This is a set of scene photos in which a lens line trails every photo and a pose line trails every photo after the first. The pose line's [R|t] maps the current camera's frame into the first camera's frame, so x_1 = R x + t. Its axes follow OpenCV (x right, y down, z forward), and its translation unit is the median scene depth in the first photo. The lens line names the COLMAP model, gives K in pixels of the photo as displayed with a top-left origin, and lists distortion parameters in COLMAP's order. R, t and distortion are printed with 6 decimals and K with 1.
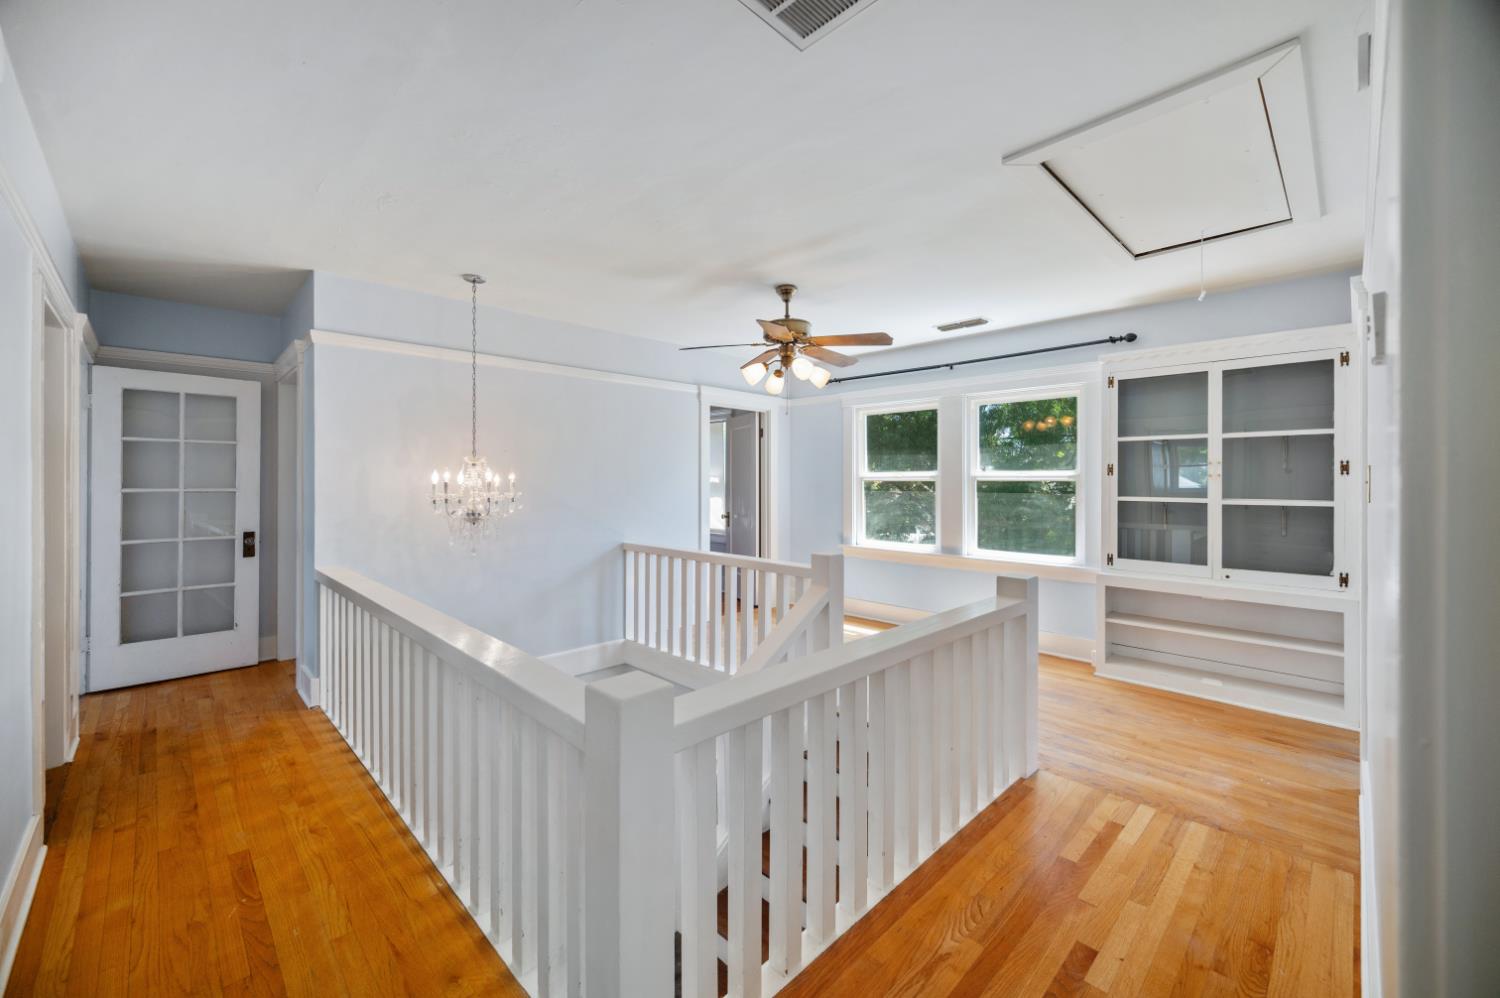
lens RADIAL K [[598.2, 0, 752.1], [0, 598.2, 483.4], [0, 0, 1]] dist [-0.000167, -0.000161]
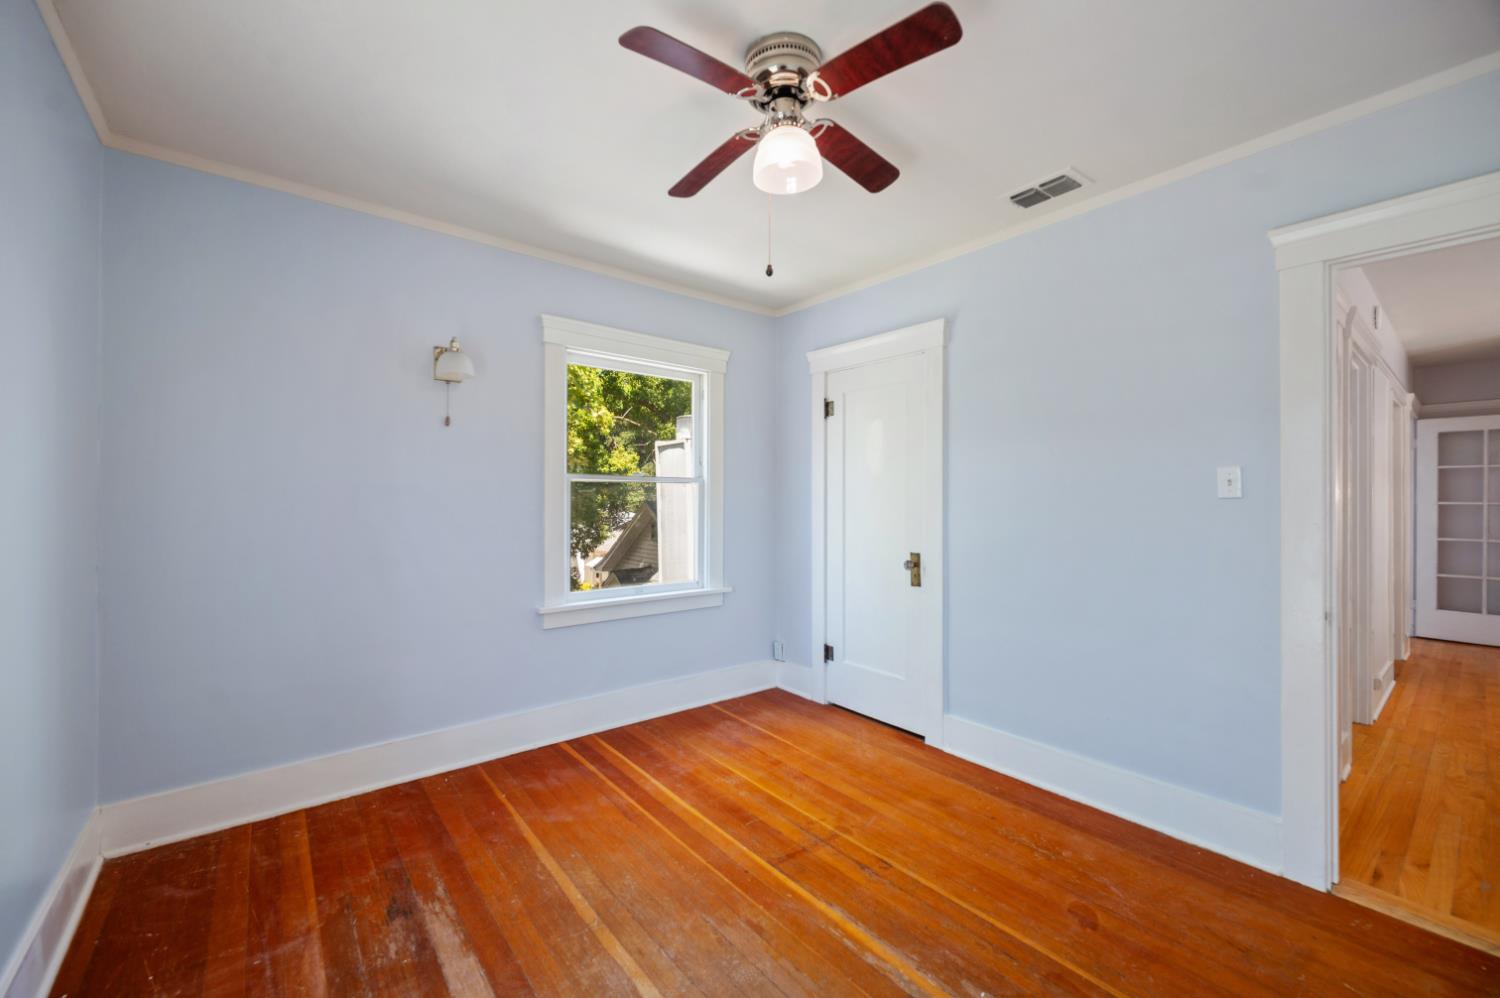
lens RADIAL K [[595.6, 0, 755.1], [0, 595.6, 502.1], [0, 0, 1]] dist [-0.000267, 0.000338]
pose [[-0.101669, -0.003326, -0.994813, 0.578035], [-0.000675, 0.999994, -0.003274, 0.016193], [0.994818, 0.000339, -0.101670, -0.524939]]
